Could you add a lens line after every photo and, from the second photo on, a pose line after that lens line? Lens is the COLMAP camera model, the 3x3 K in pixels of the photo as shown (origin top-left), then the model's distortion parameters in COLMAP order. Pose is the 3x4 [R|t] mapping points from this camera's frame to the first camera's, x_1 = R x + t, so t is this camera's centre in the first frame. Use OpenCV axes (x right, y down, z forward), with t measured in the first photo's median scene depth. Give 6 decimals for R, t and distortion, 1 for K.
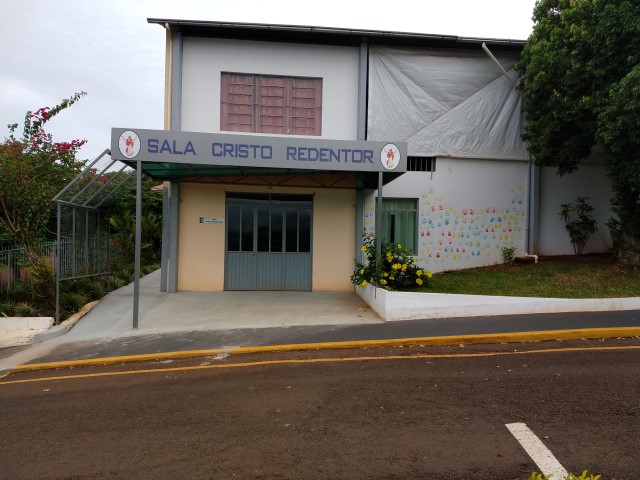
lens RADIAL K [[571.0, 0, 330.7], [0, 571.0, 247.7], [0, 0, 1]] dist [0.149750, -0.296525]
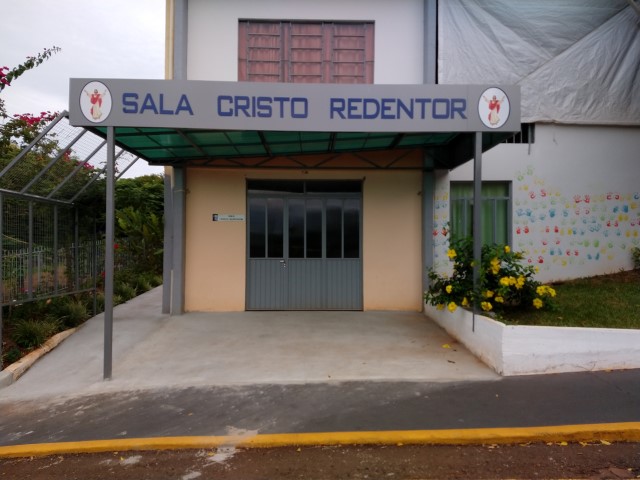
lens RADIAL K [[571.0, 0, 318.9], [0, 571.0, 238.9], [0, 0, 1]] dist [0.149750, -0.296525]
pose [[0.996698, -0.015704, -0.079660, -0.035102], [0.014137, 0.999696, -0.020204, -0.003152], [0.079953, 0.019011, 0.996617, 0.307810]]
